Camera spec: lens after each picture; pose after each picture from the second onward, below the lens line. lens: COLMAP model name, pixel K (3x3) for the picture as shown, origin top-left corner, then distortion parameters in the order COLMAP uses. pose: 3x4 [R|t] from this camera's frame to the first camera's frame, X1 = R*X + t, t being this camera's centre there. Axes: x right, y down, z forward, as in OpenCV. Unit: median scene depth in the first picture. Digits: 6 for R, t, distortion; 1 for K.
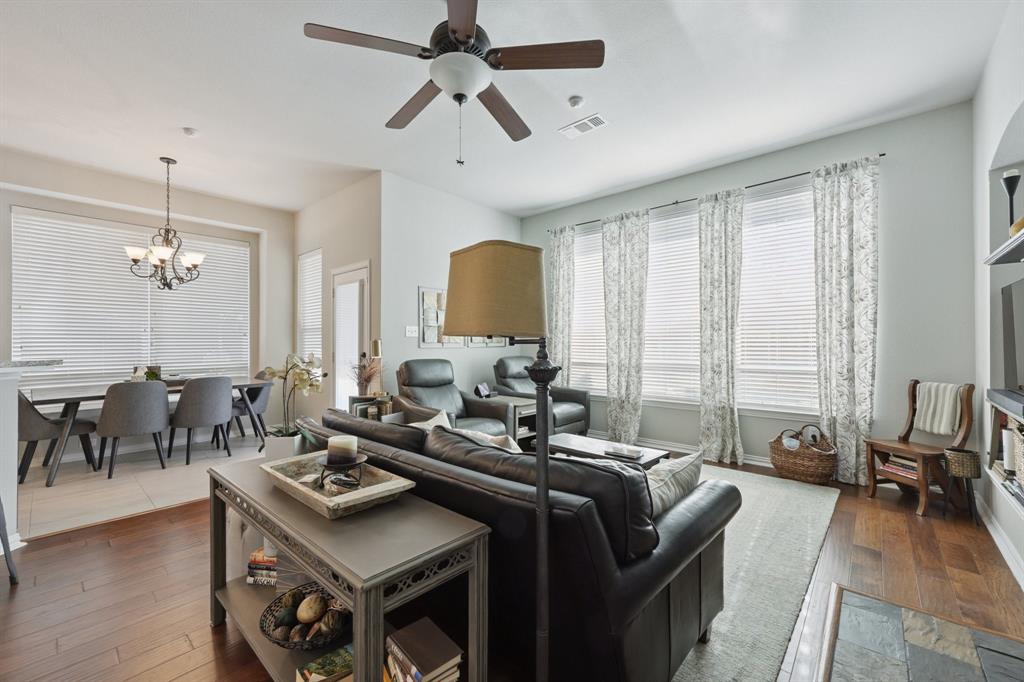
lens RADIAL K [[414.9, 0, 510.8], [0, 414.9, 340.3], [0, 0, 1]] dist [0.000253, 0.001215]
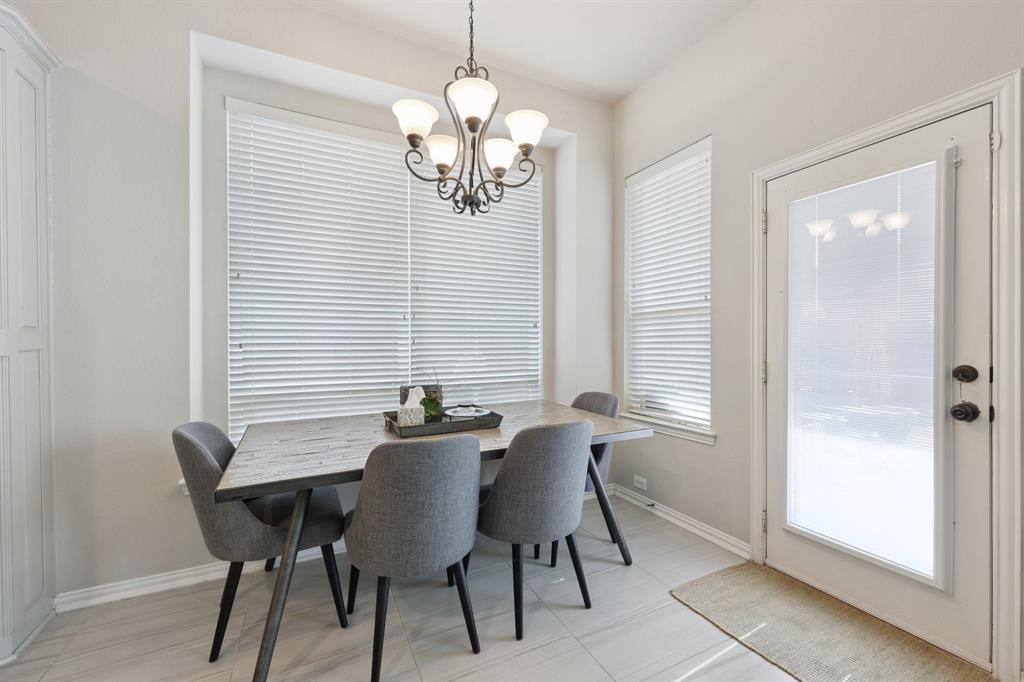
lens RADIAL K [[414.9, 0, 511.4], [0, 414.9, 344.2], [0, 0, 1]] dist [0.000253, 0.001215]
pose [[0.927867, 0.001623, -0.372907, -0.614418], [0.001646, 0.999963, 0.008448, 0.009634], [0.372907, -0.008452, 0.927830, 0.606159]]
